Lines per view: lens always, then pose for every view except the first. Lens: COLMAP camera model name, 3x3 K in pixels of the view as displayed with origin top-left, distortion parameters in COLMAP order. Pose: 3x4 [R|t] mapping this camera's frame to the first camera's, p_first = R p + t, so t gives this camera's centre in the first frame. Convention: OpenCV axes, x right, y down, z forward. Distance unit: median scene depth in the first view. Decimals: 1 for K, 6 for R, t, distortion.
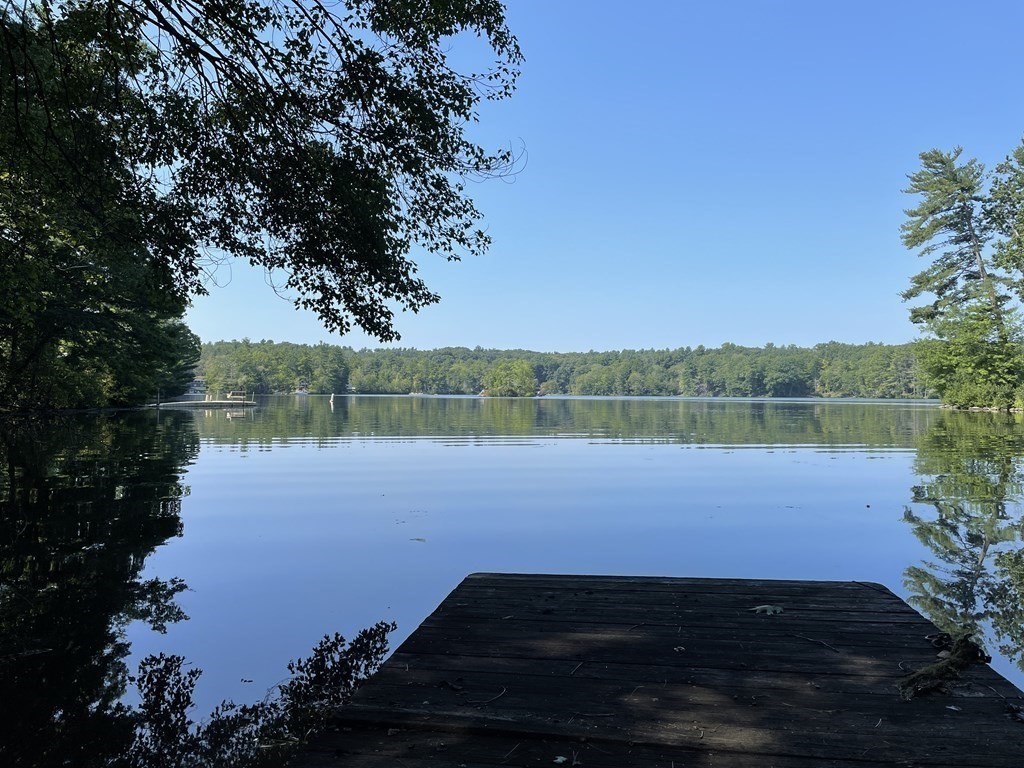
lens RADIAL K [[772.7, 0, 513.4], [0, 772.7, 376.8], [0, 0, 1]] dist [0.090751, -0.113208]
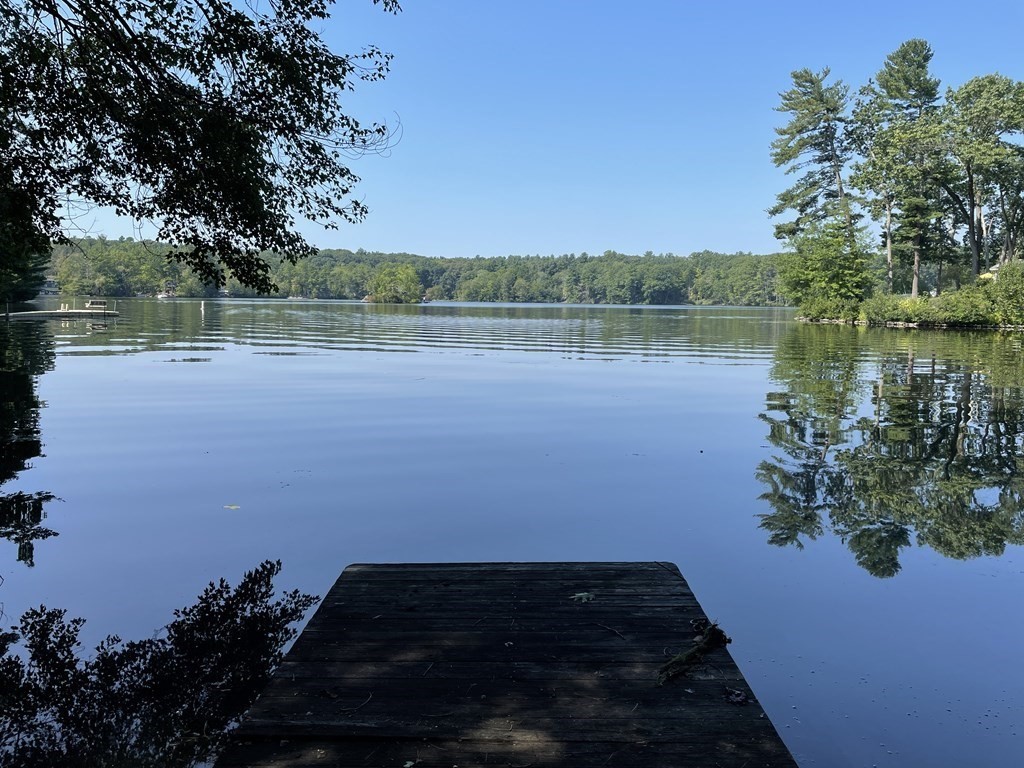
lens RADIAL K [[772.7, 0, 516.0], [0, 772.7, 371.8], [0, 0, 1]] dist [0.090751, -0.113208]
pose [[0.988695, -0.005290, 0.149850, 0.008232], [-0.012106, 0.993298, 0.114942, -0.067623], [-0.149453, -0.115457, 0.982005, -0.061065]]
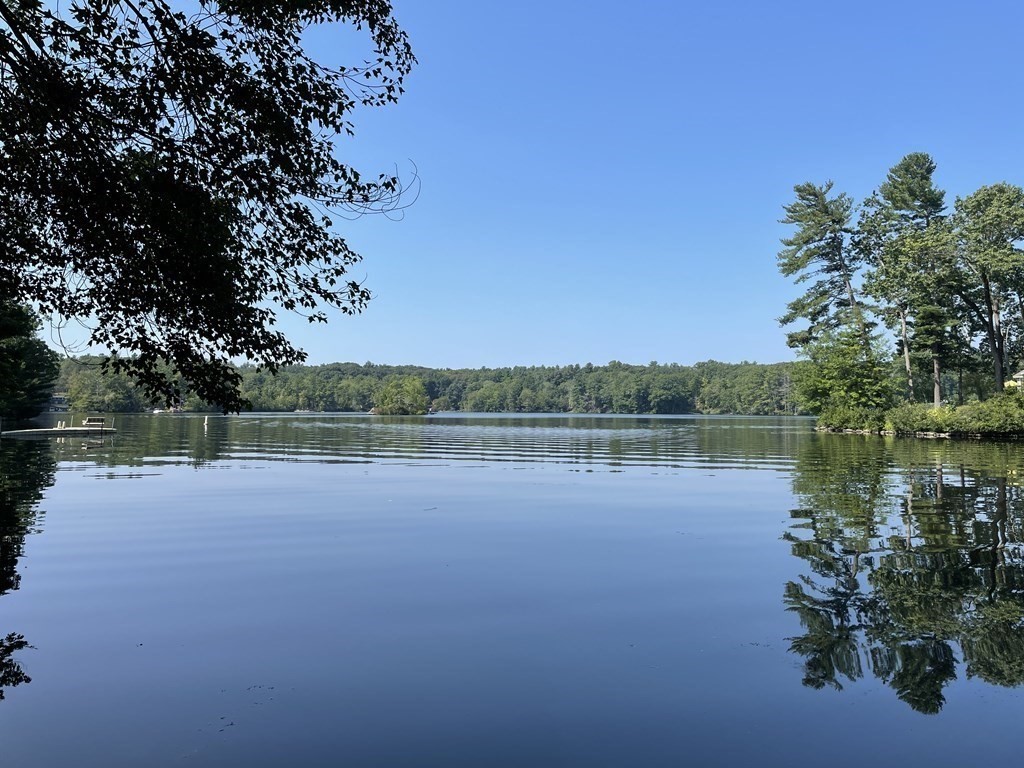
lens RADIAL K [[772.7, 0, 505.9], [0, 772.7, 369.7], [0, 0, 1]] dist [0.090751, -0.113208]
pose [[0.991546, 0.006767, 0.129577, 0.003434], [-0.002947, 0.999556, -0.029648, -0.068379], [-0.129720, 0.029015, 0.991126, 0.208018]]
